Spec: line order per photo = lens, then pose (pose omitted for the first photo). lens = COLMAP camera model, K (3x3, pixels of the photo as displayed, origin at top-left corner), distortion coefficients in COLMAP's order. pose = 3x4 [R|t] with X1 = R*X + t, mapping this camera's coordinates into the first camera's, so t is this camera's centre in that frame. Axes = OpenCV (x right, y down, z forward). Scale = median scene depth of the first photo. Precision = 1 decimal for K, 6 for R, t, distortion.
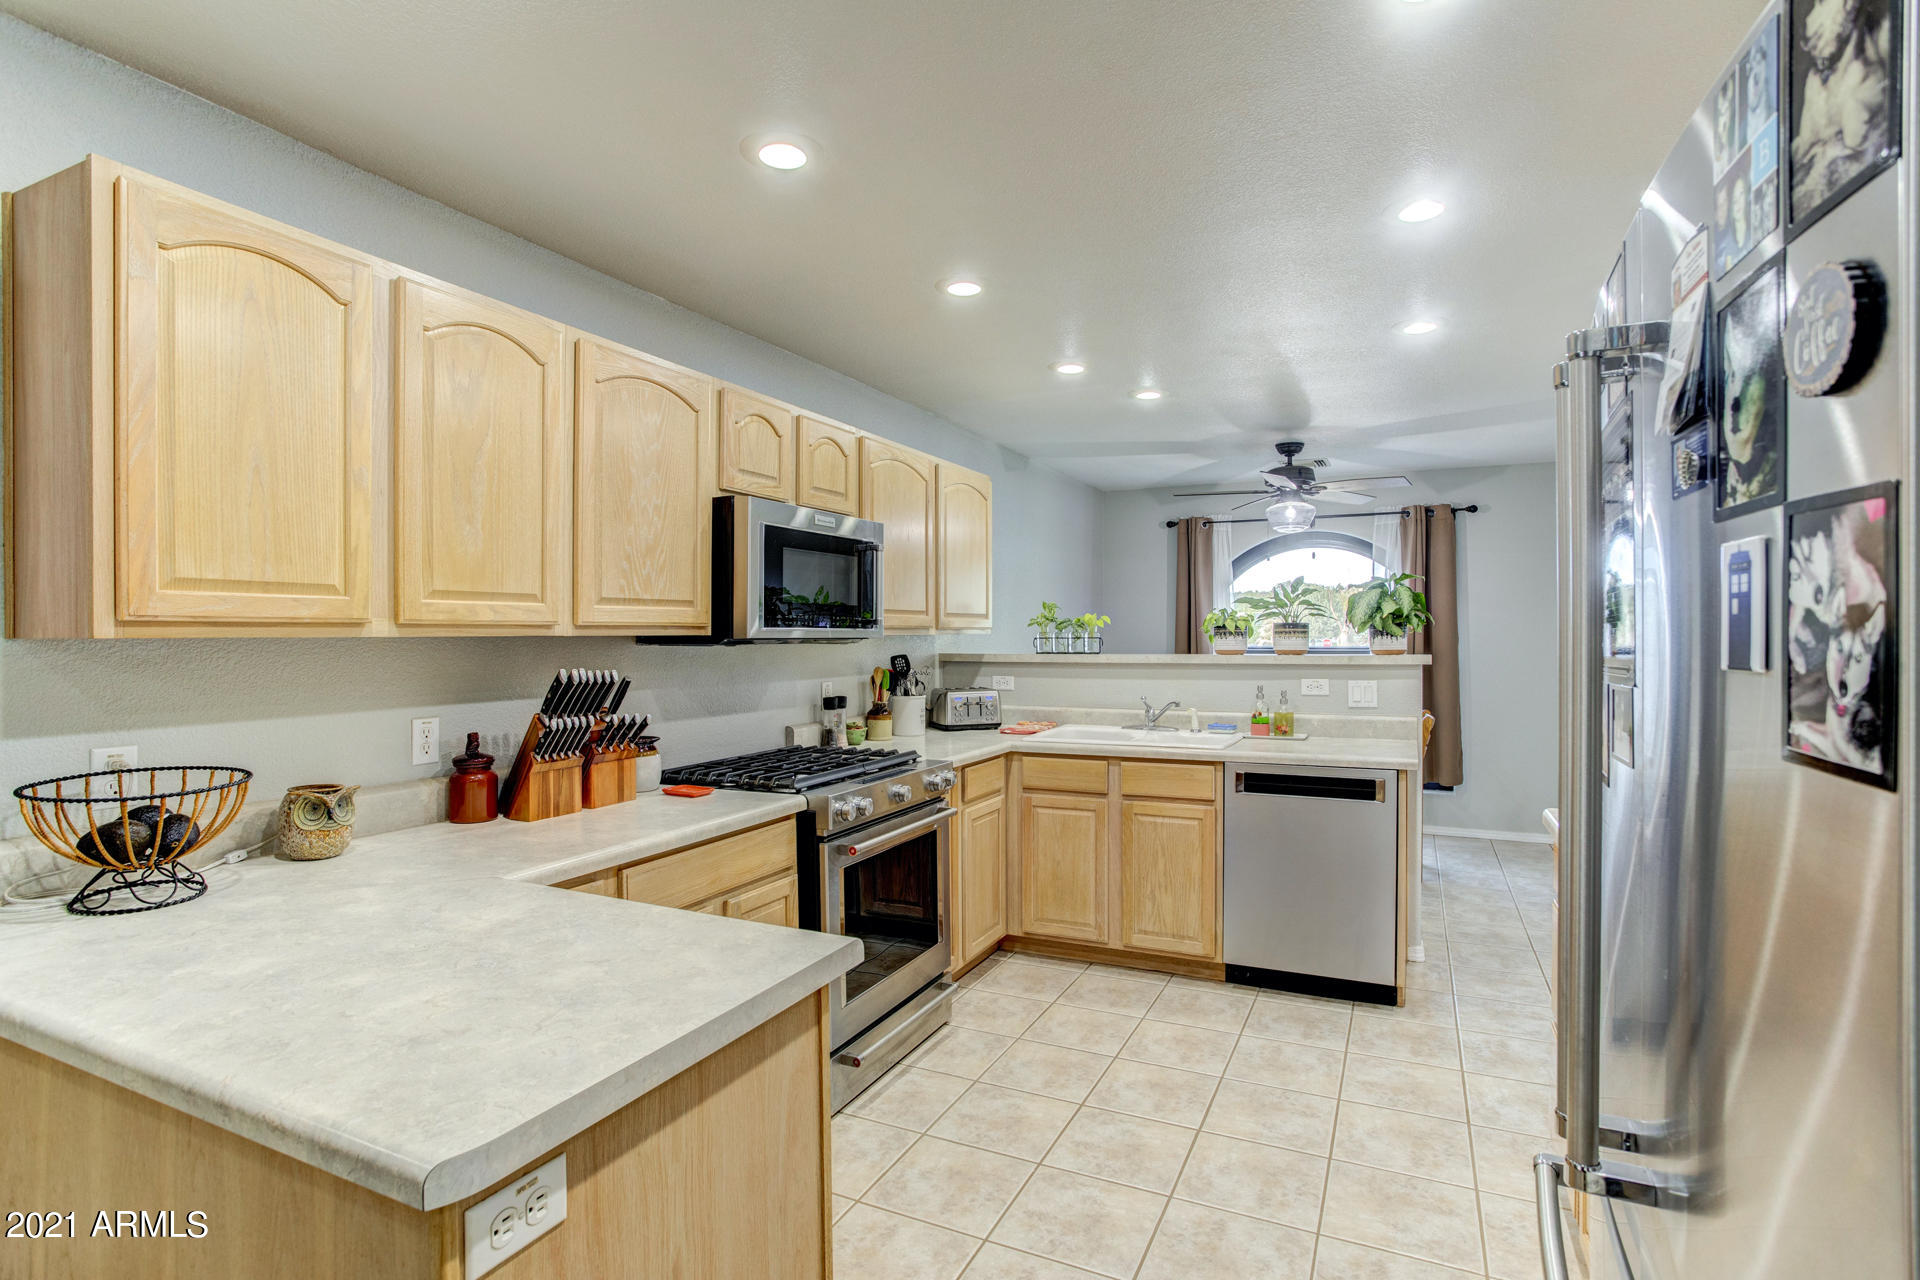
lens RADIAL K [[932.1, 0, 961.6], [0, 932.1, 629.2], [0, 0, 1]] dist [-0.038144, 0.011607]
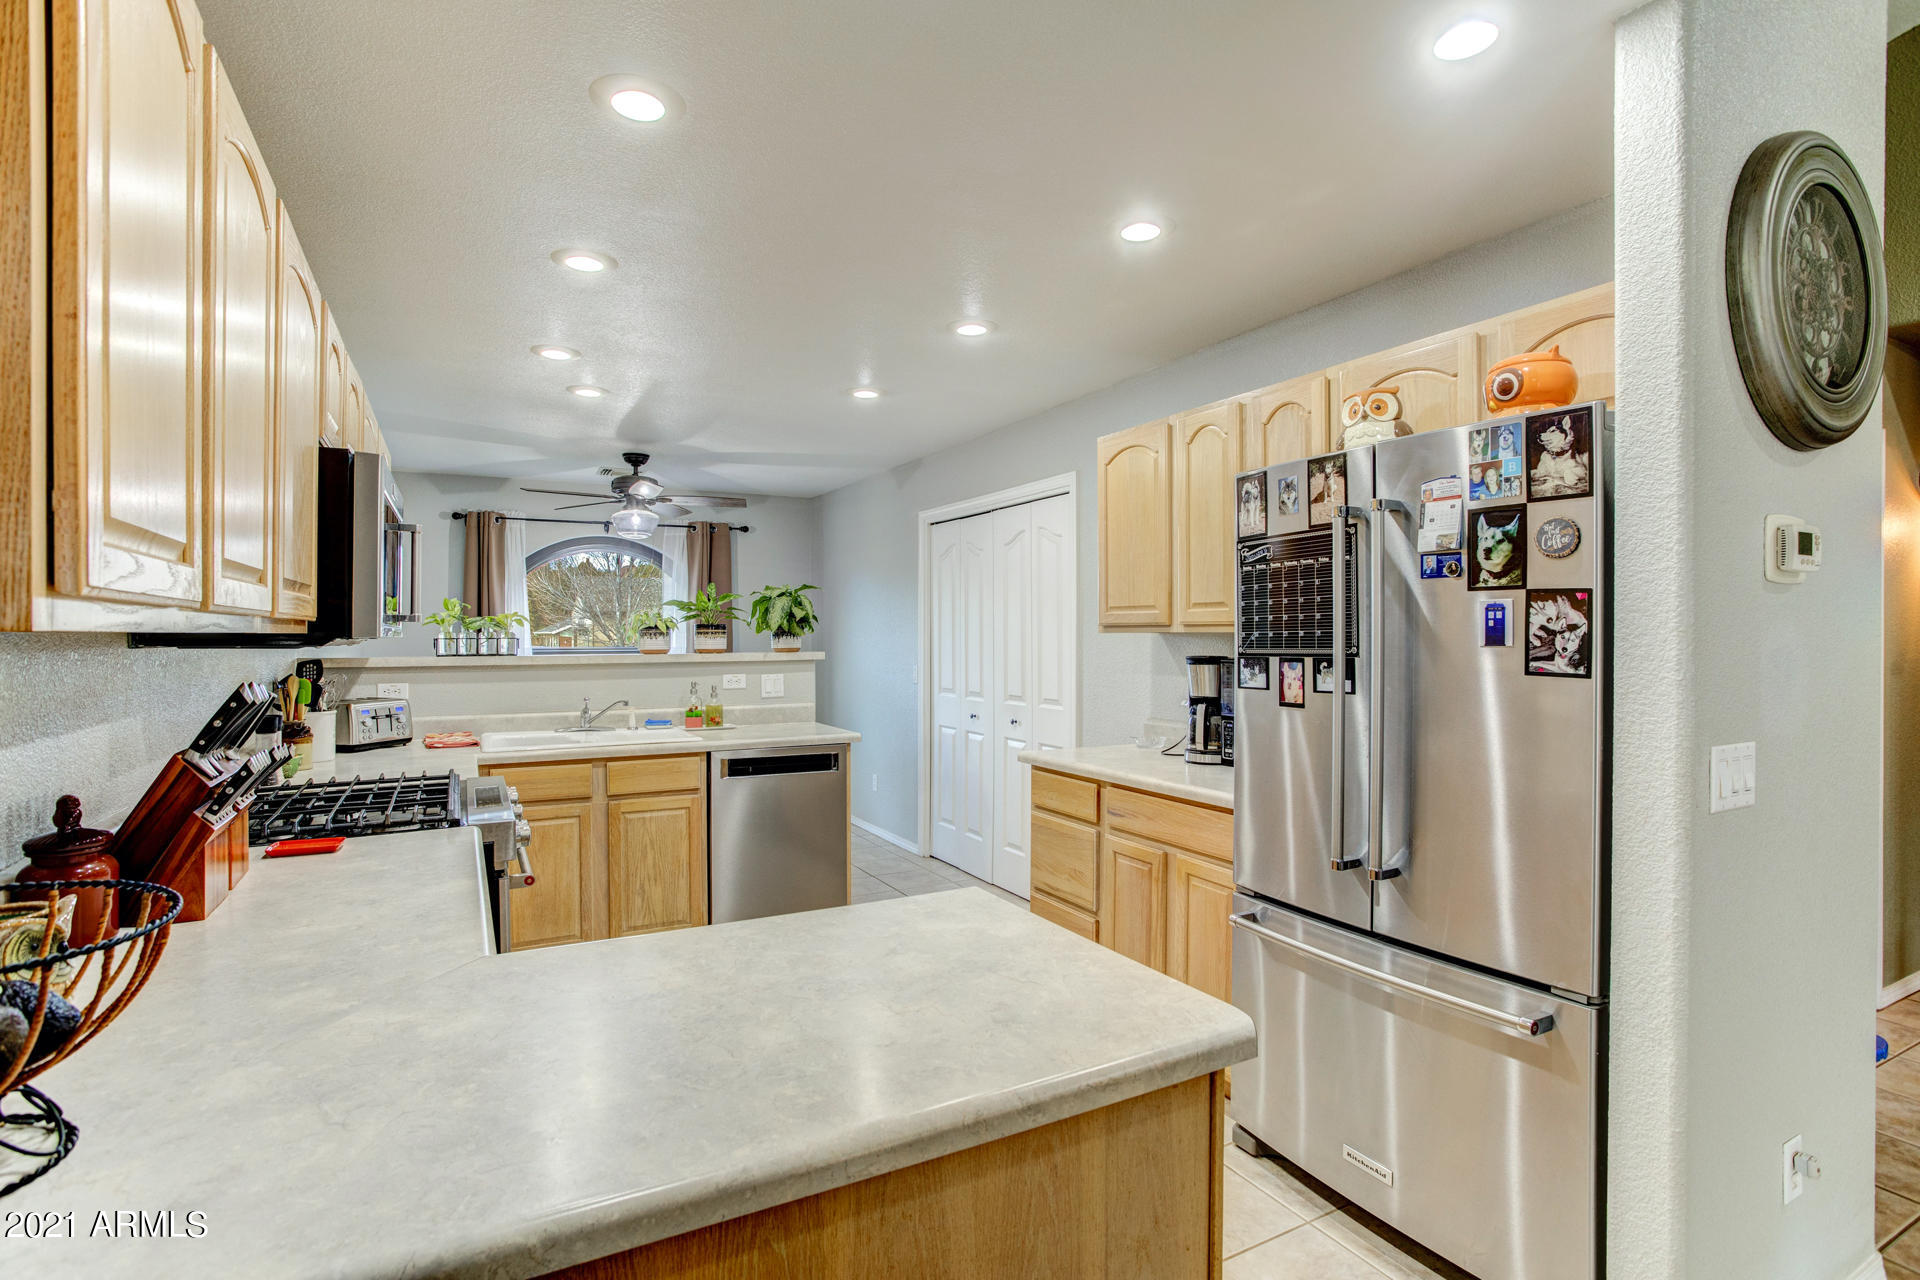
lens RADIAL K [[932.1, 0, 960.0], [0, 932.1, 630.8], [0, 0, 1]] dist [-0.038144, 0.011607]
pose [[0.578943, 0.006621, 0.815341, -0.412558], [-0.006104, 0.999974, -0.003786, 0.003258], [-0.815345, -0.002785, 0.578969, 0.120207]]
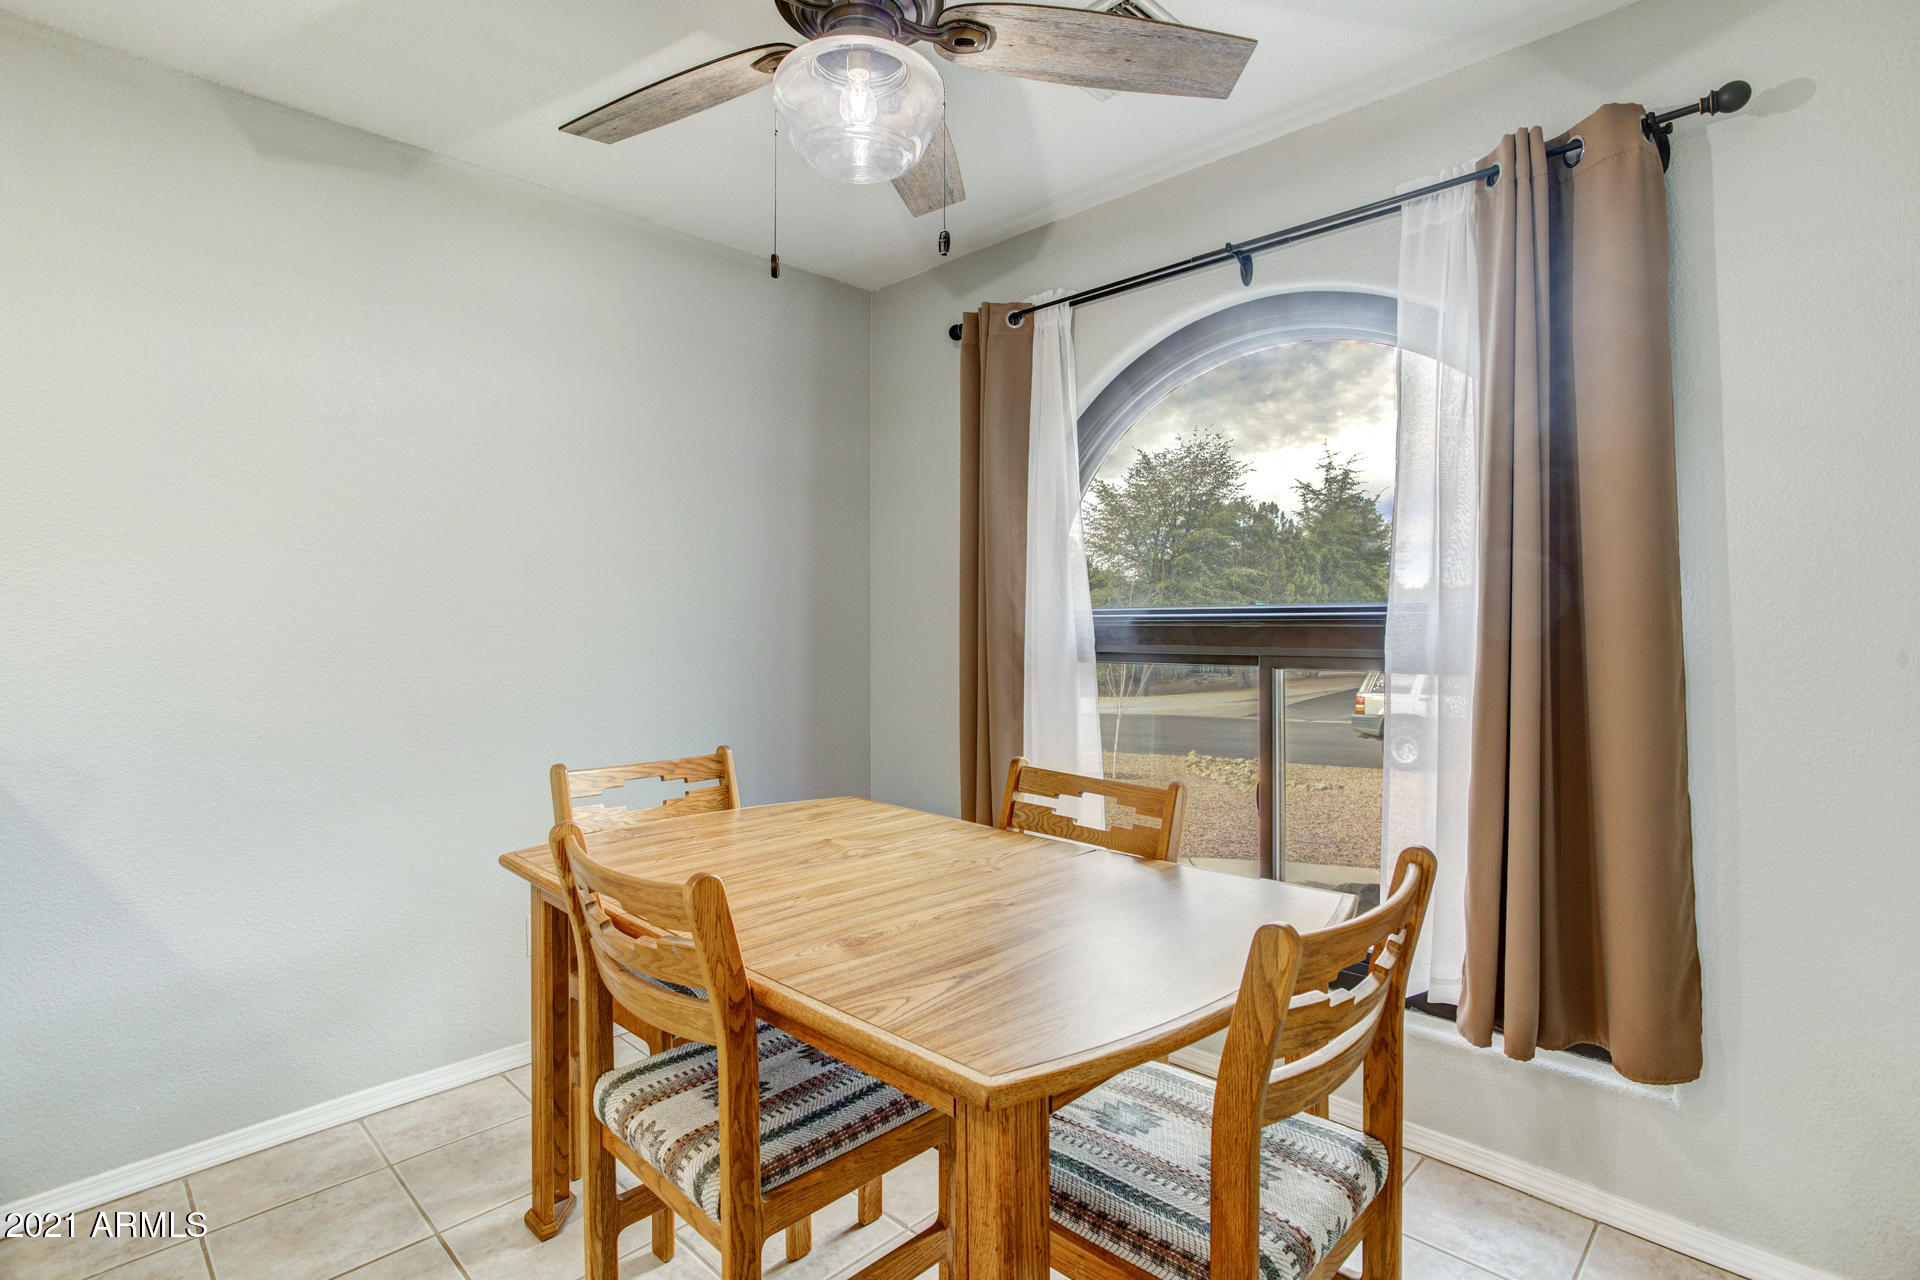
lens RADIAL K [[932.1, 0, 960.7], [0, 932.1, 630.4], [0, 0, 1]] dist [-0.038144, 0.011607]
pose [[0.949064, 0.009491, -0.314940, 0.661013], [-0.004047, 0.999831, 0.017935, 0.038062], [0.315057, -0.015746, 0.948942, 1.043361]]
